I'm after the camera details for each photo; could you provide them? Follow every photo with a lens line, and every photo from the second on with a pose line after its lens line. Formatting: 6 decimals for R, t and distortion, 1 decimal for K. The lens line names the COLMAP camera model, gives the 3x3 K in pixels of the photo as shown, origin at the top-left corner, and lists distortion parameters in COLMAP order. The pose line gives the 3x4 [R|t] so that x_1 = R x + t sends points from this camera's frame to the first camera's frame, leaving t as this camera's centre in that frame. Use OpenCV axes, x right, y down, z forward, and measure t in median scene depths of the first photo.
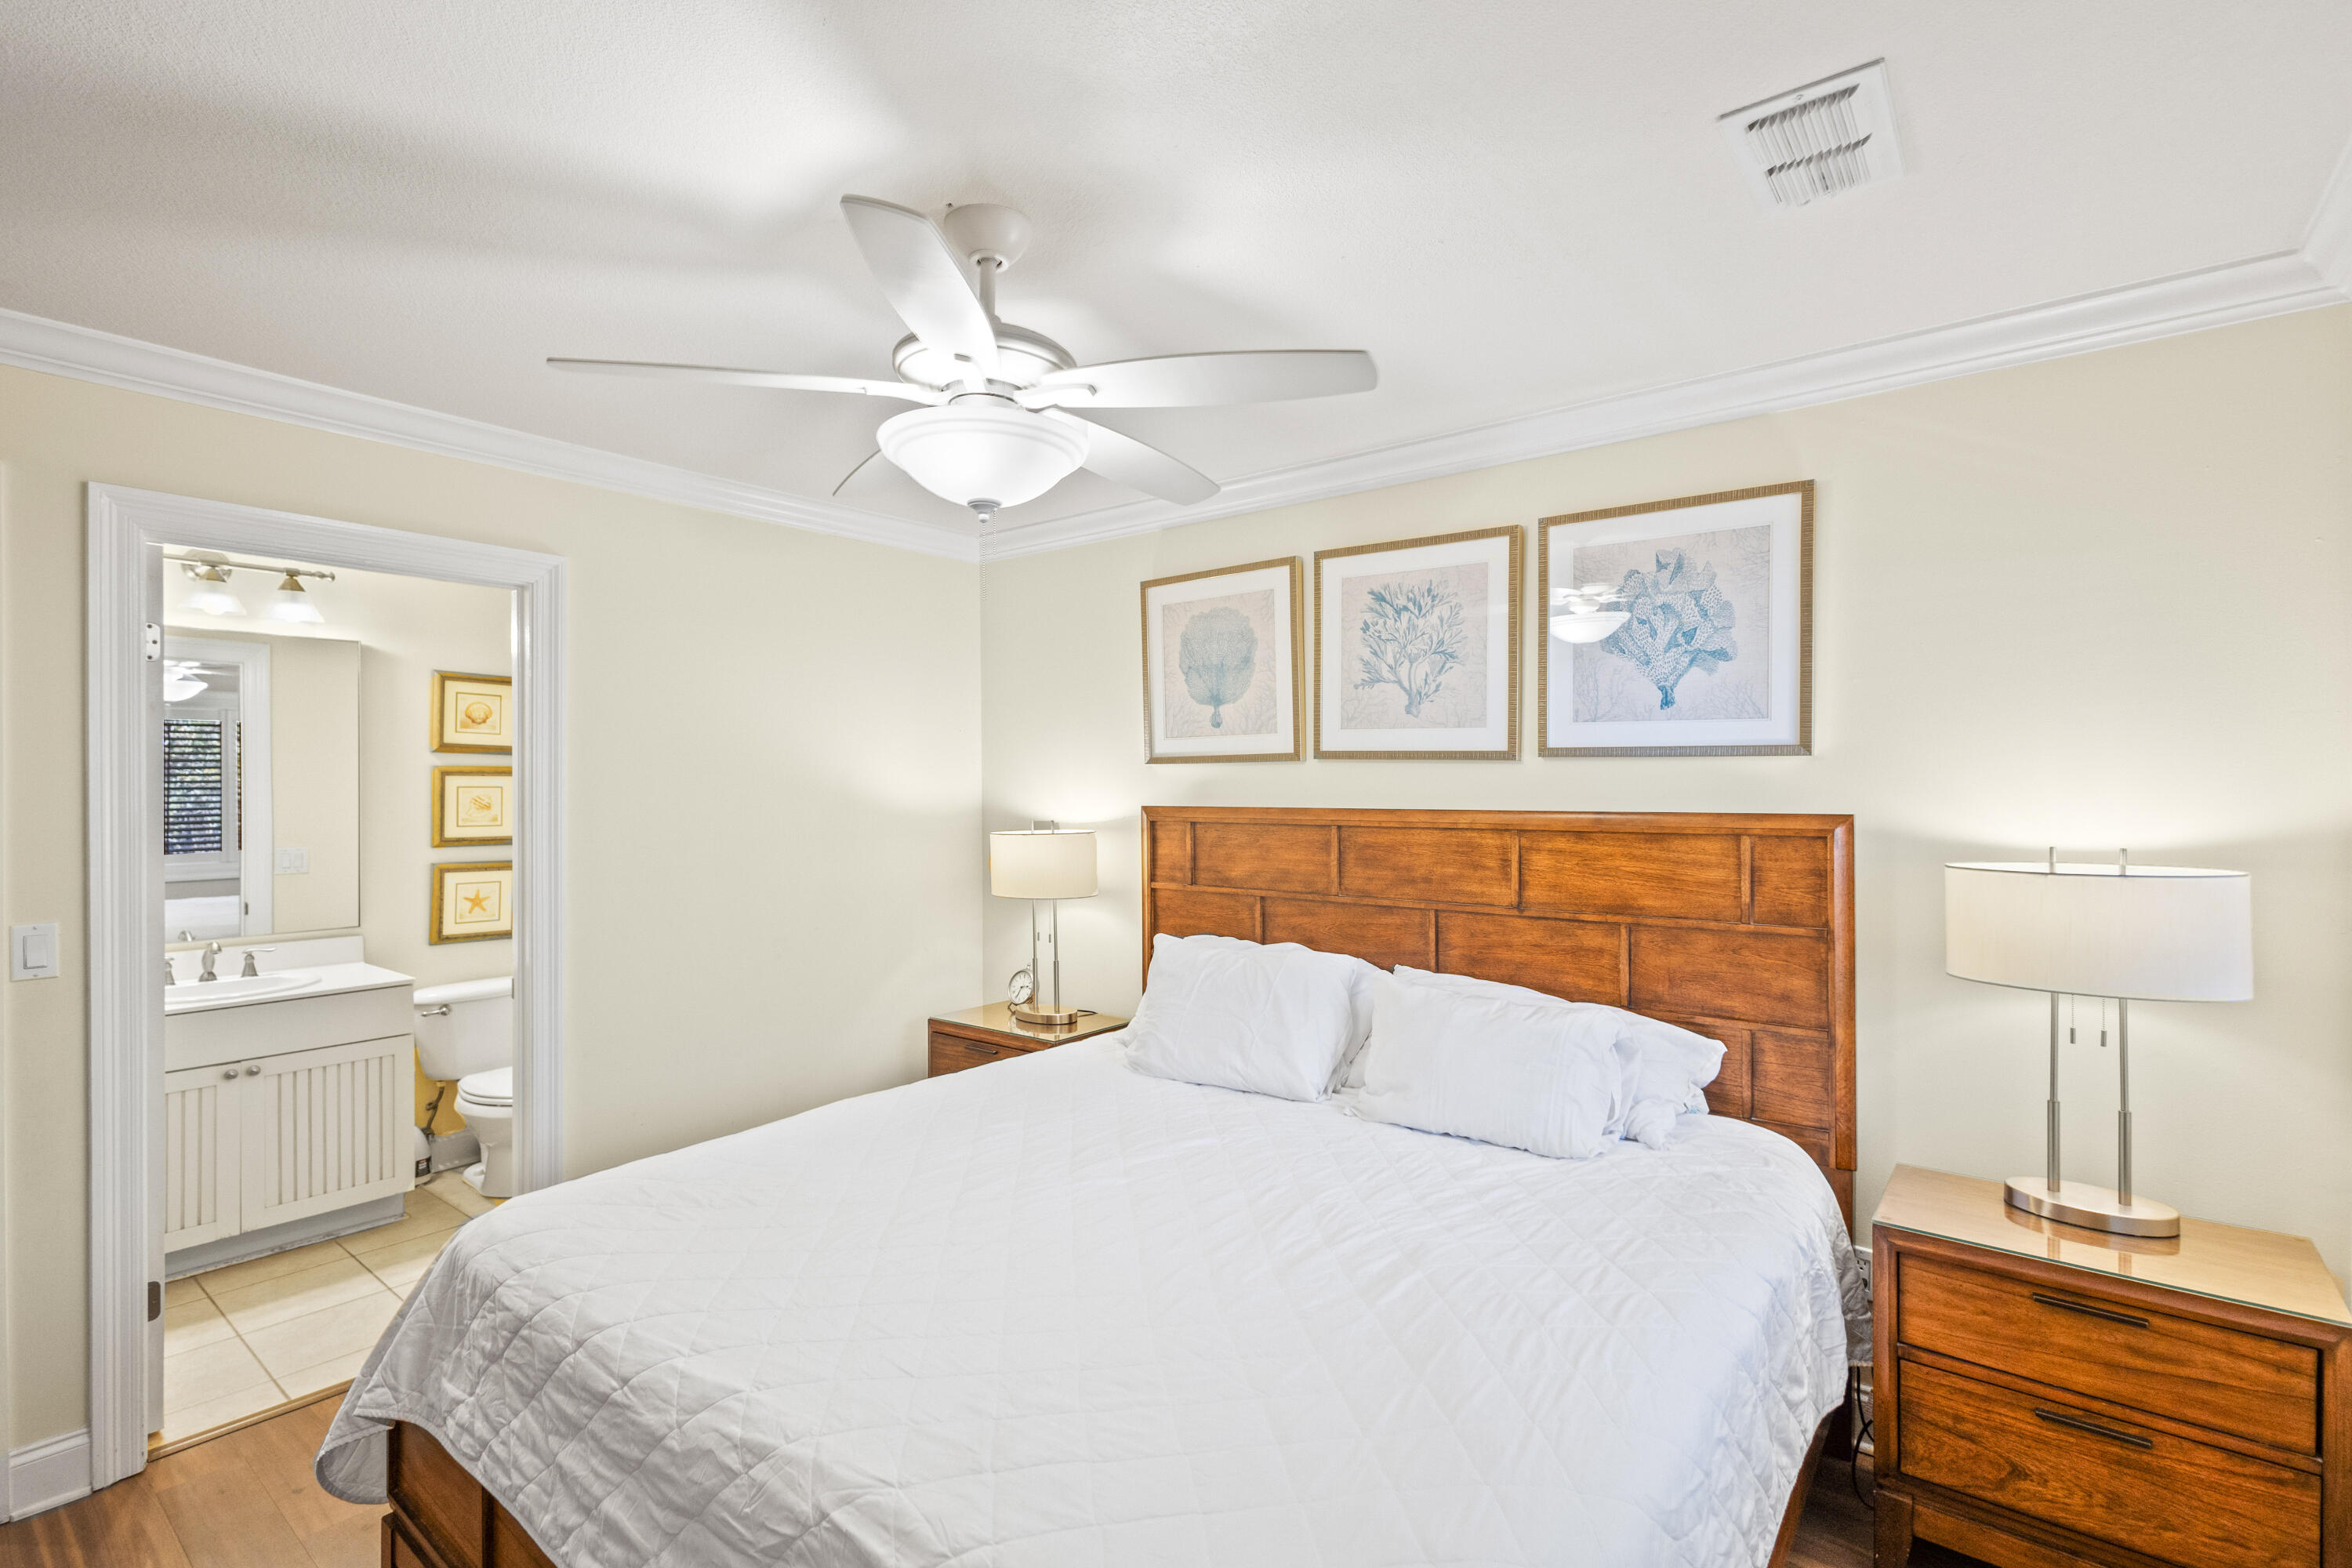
lens RADIAL K [[1112.5, 0, 1119.8], [0, 1112.5, 784.1], [0, 0, 1]] dist [0.007026, 0.001260]
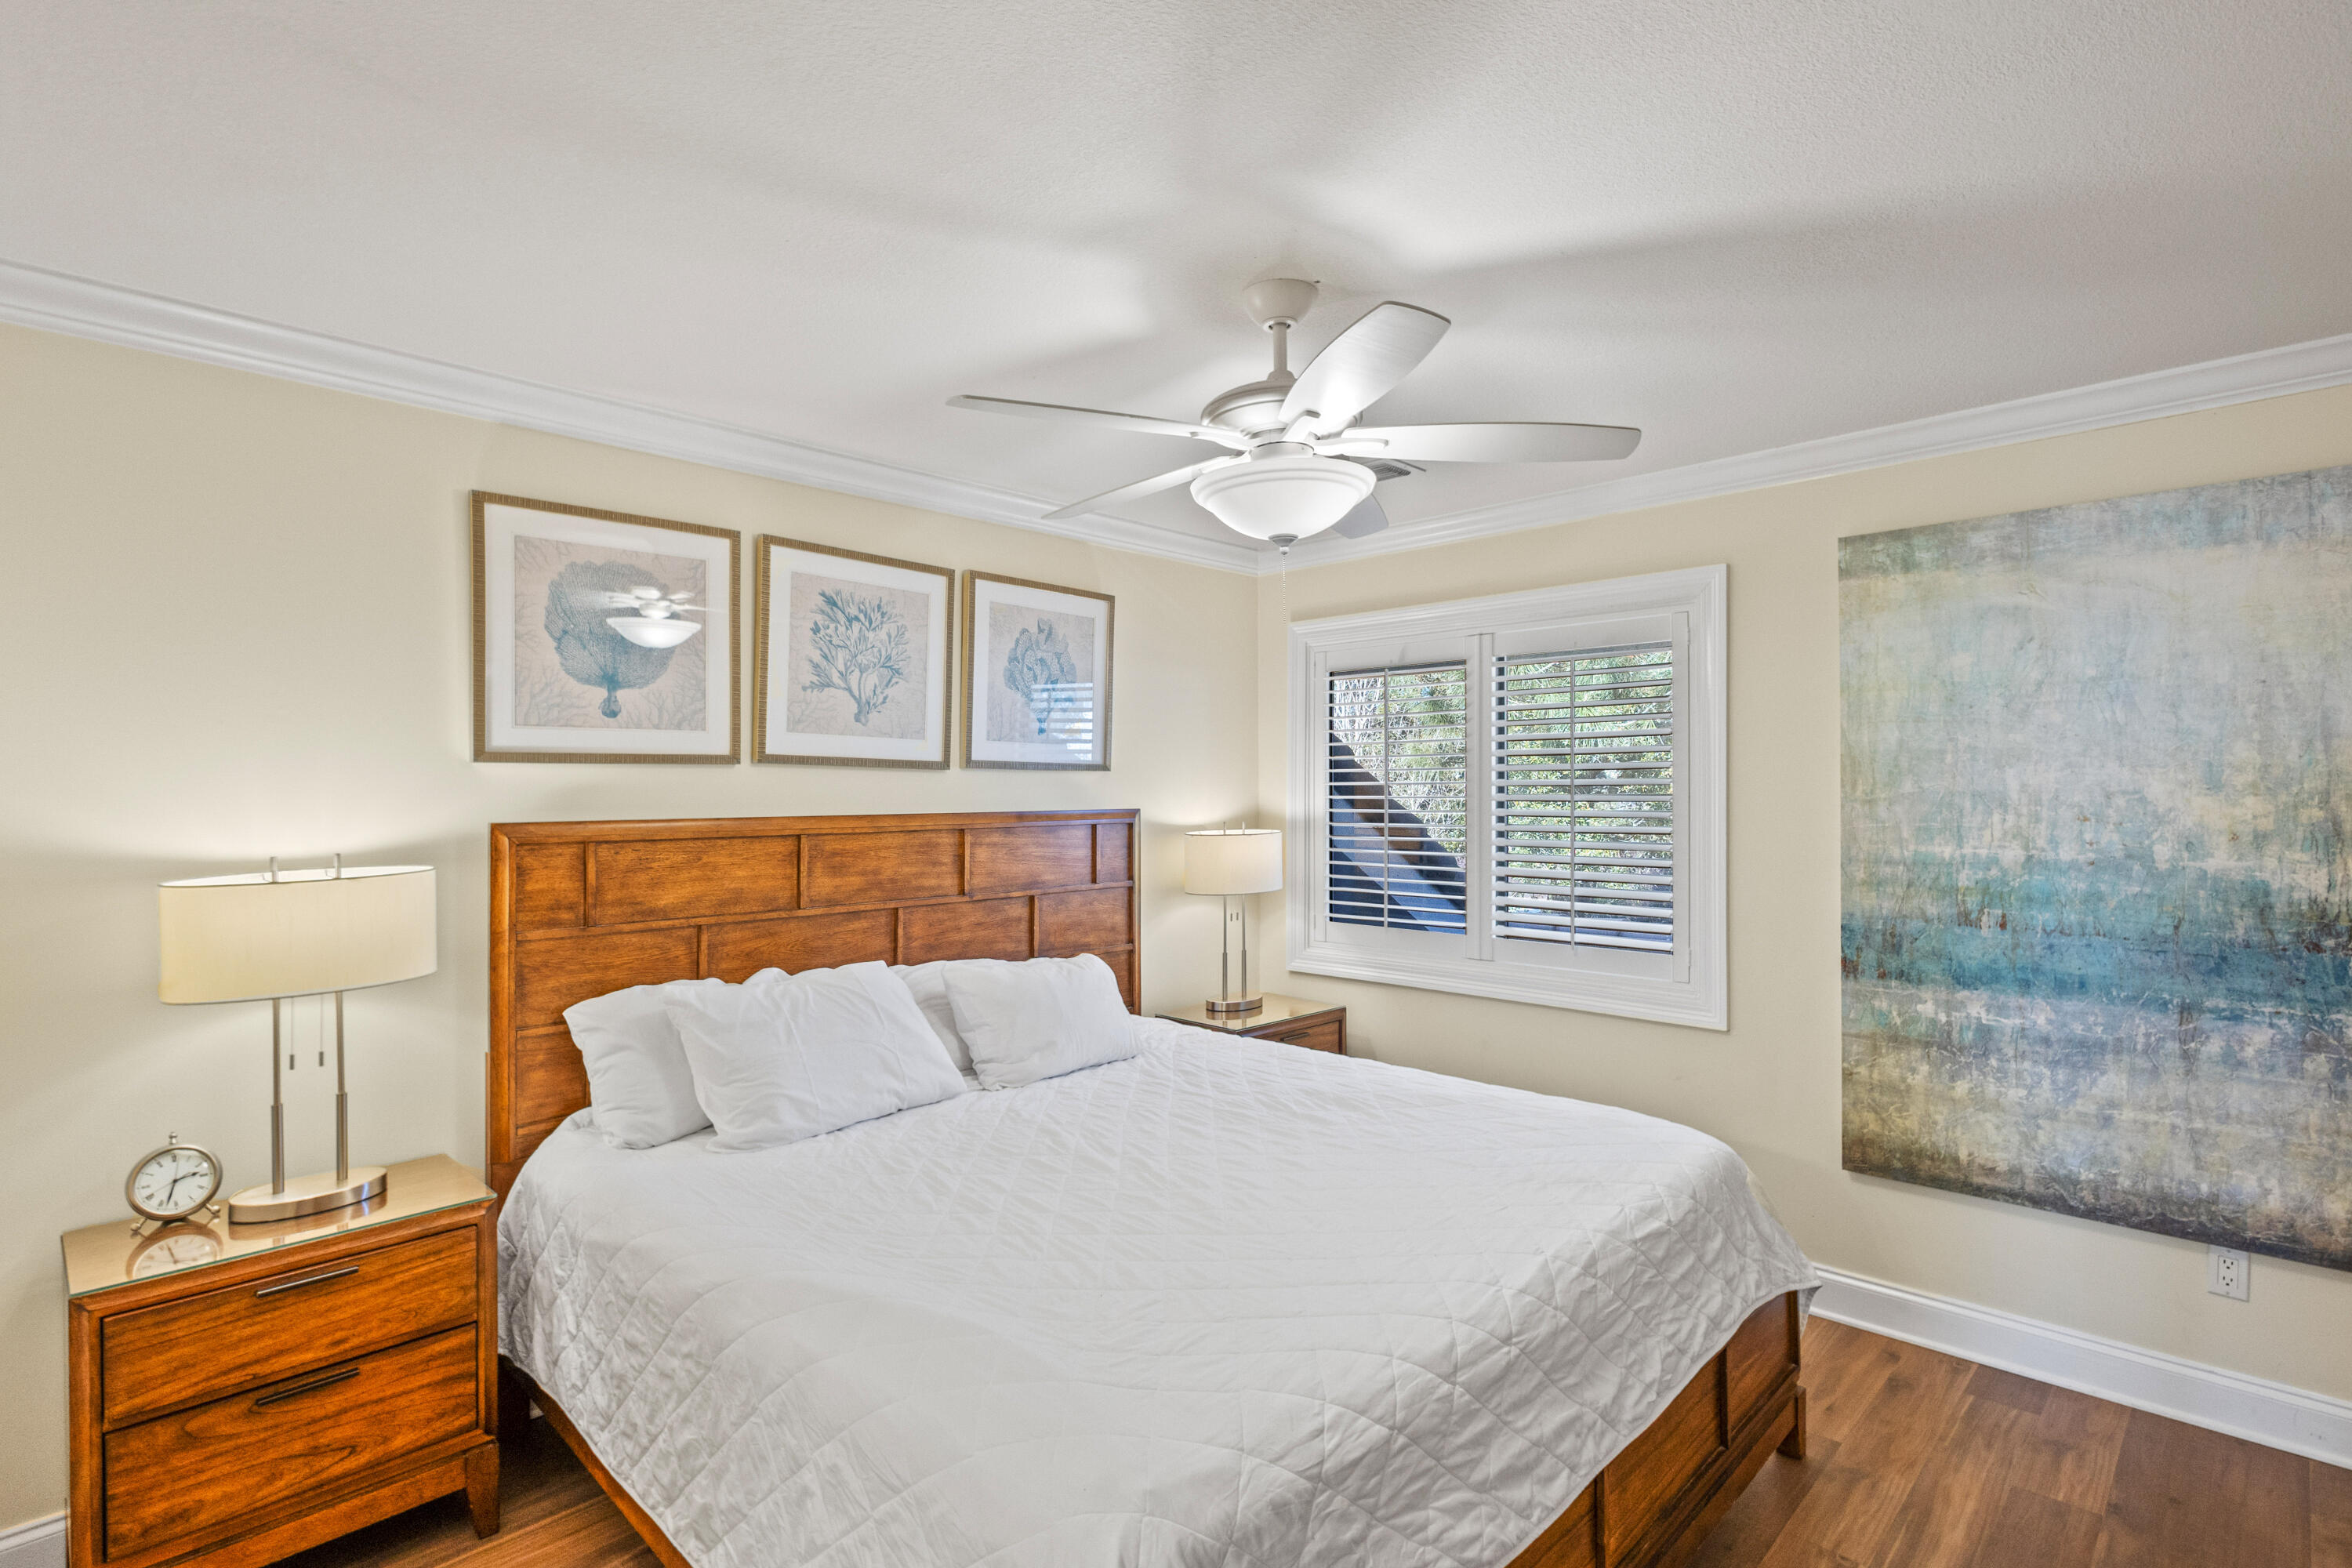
lens RADIAL K [[1112.5, 0, 1179.4], [0, 1112.5, 785.9], [0, 0, 1]] dist [0.007026, 0.001260]
pose [[0.076351, 0.004364, 0.997071, -0.733015], [0.003268, 0.999984, -0.004627, 0.001363], [-0.997076, 0.003612, 0.076336, 0.622232]]
